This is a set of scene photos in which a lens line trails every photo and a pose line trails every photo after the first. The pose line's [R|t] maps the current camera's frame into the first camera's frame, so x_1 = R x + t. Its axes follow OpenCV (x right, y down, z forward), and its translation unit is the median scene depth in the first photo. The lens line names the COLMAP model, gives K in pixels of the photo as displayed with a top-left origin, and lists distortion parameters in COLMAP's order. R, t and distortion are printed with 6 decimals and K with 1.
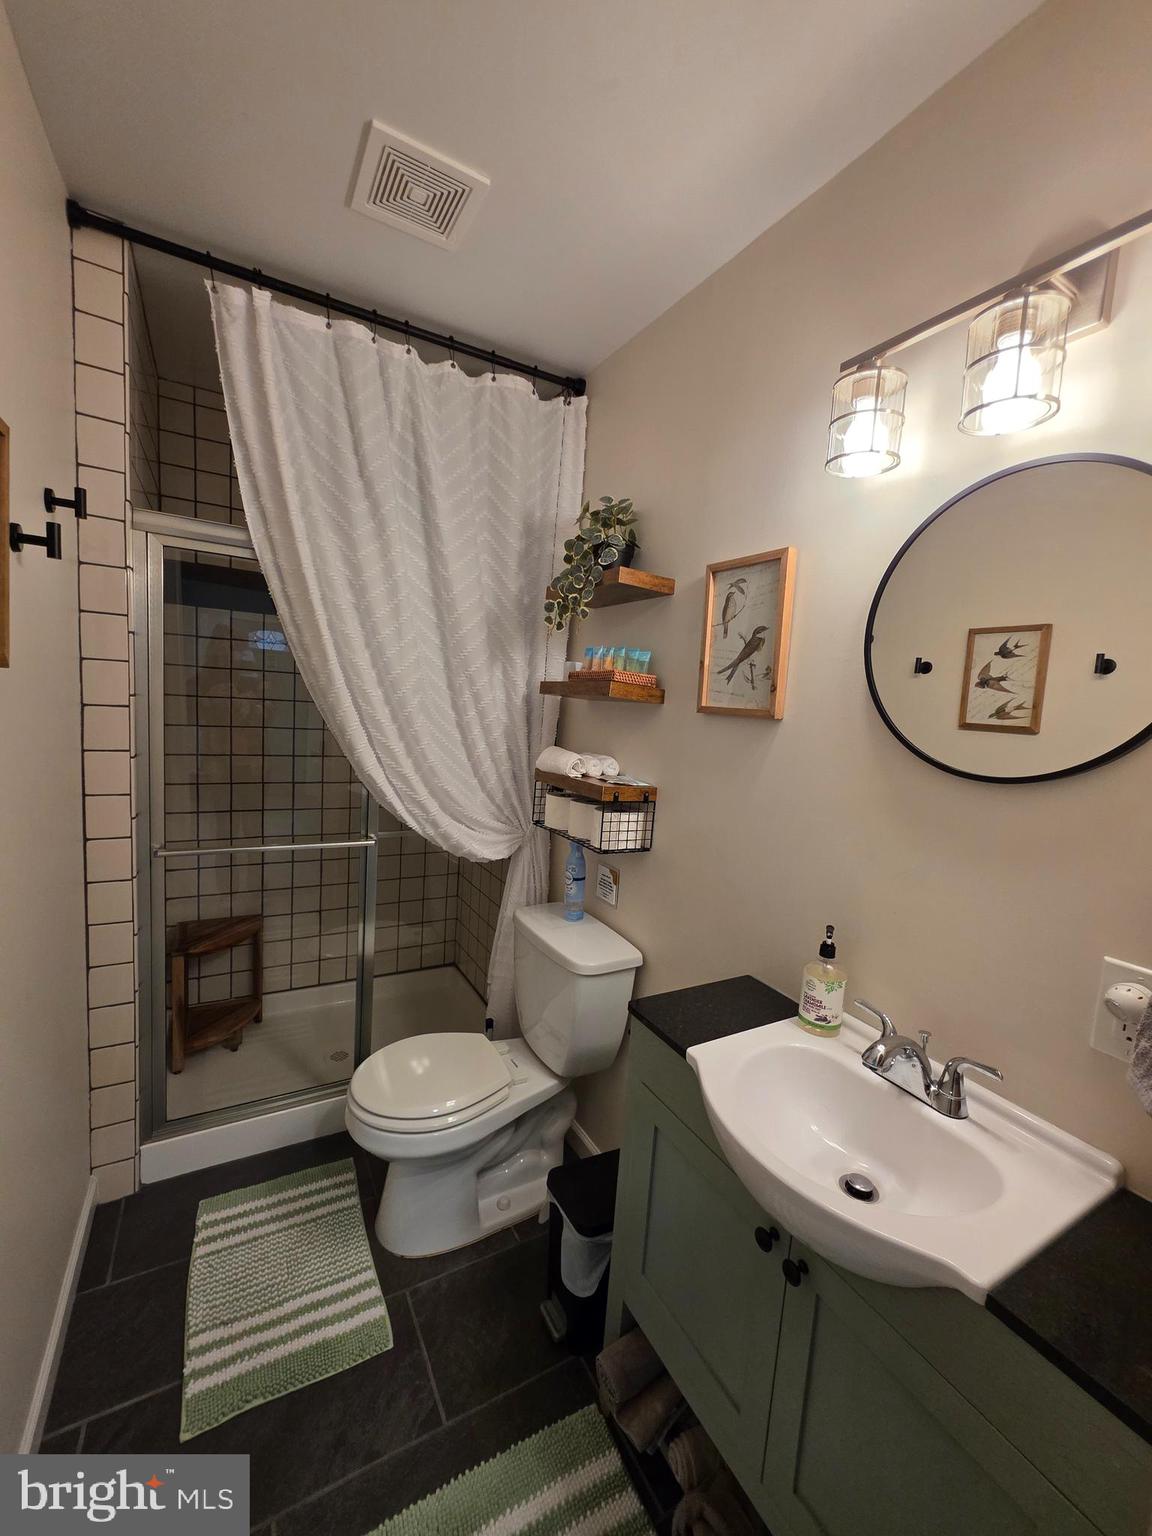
lens RADIAL K [[613.0, 0, 576.0], [0, 613.0, 768.0], [0, 0, 1]] dist [0.002774, -0.000478]
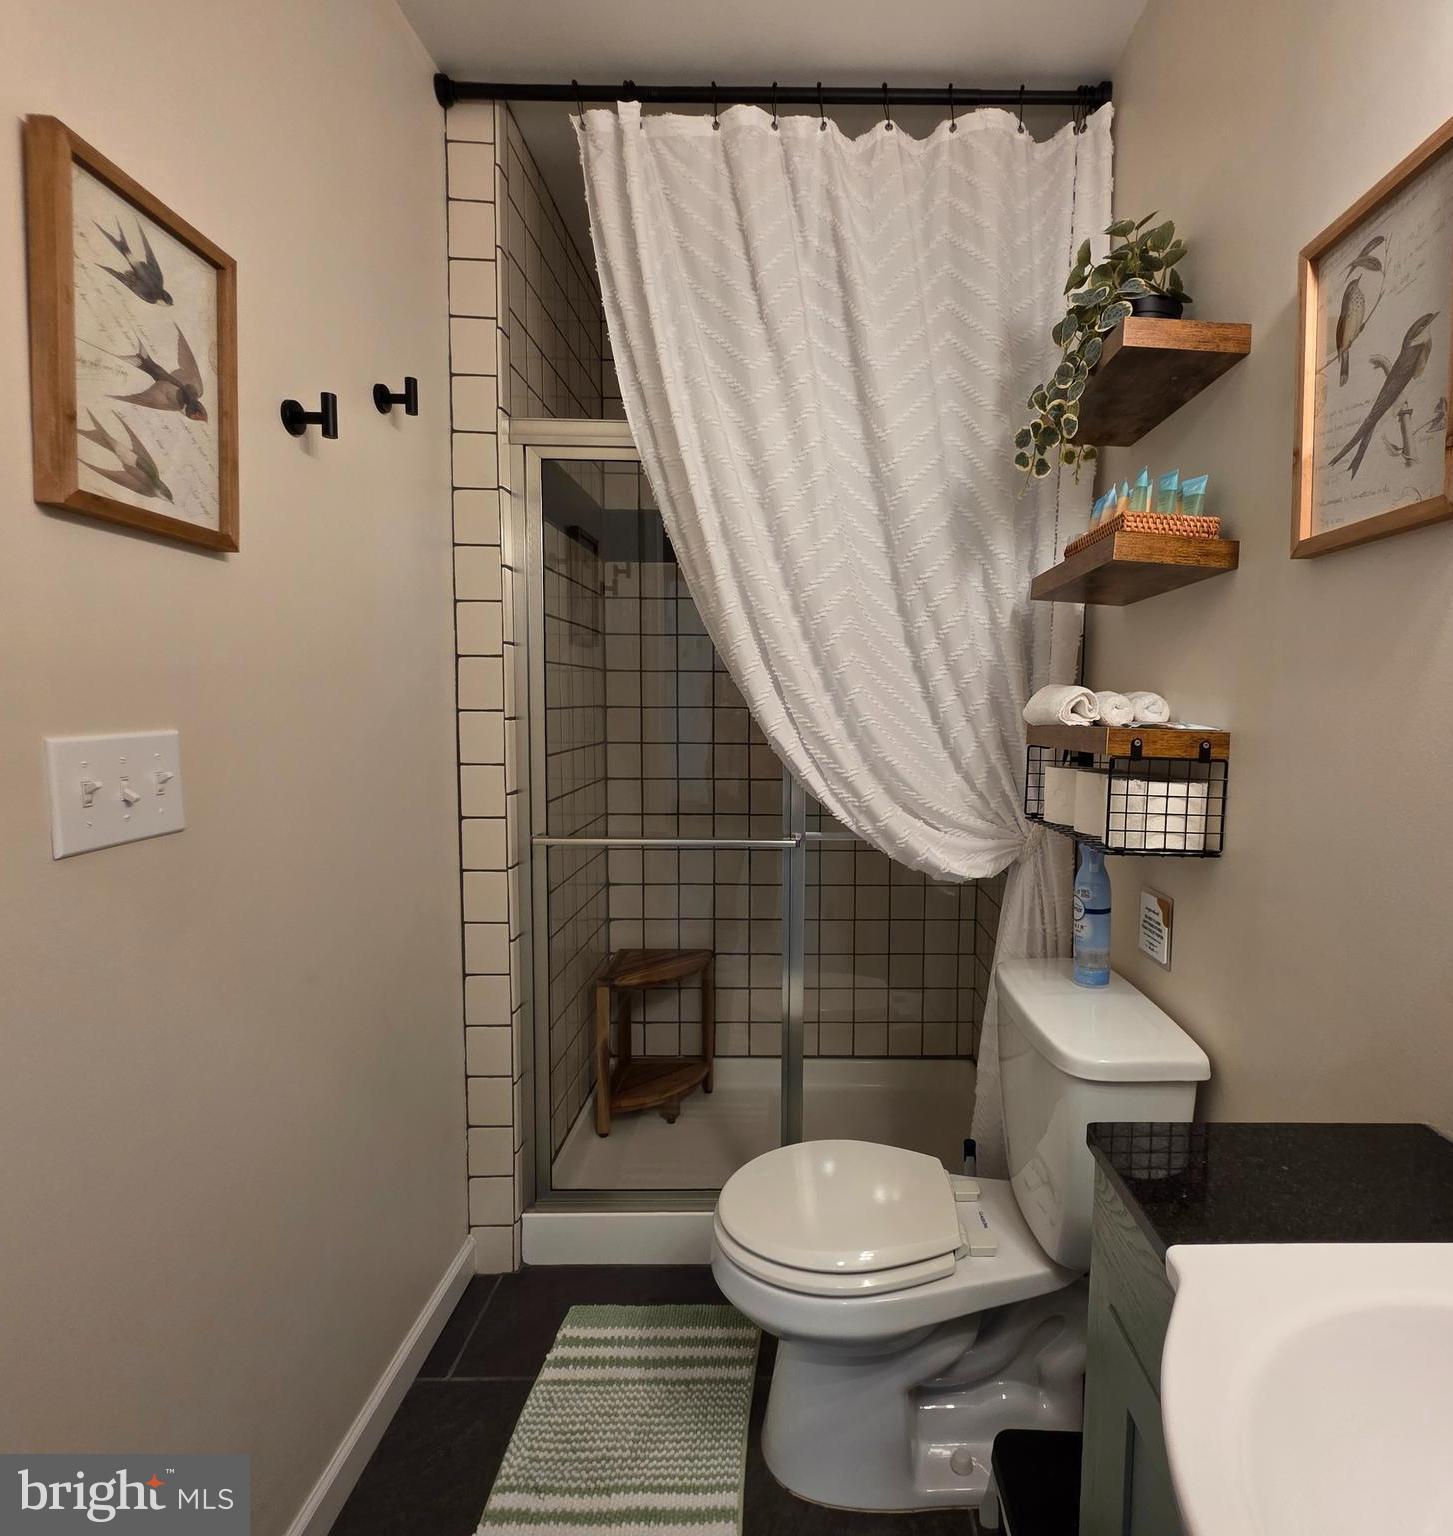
lens RADIAL K [[817.2, 0, 819.7], [0, 817.2, 764.7], [0, 0, 1]] dist [0.000992, 0.000109]
pose [[0.881955, -0.022140, -0.470813, 0.148064], [-0.004853, 0.998417, -0.056042, 0.097360], [0.471309, 0.051711, 0.880451, 0.228648]]
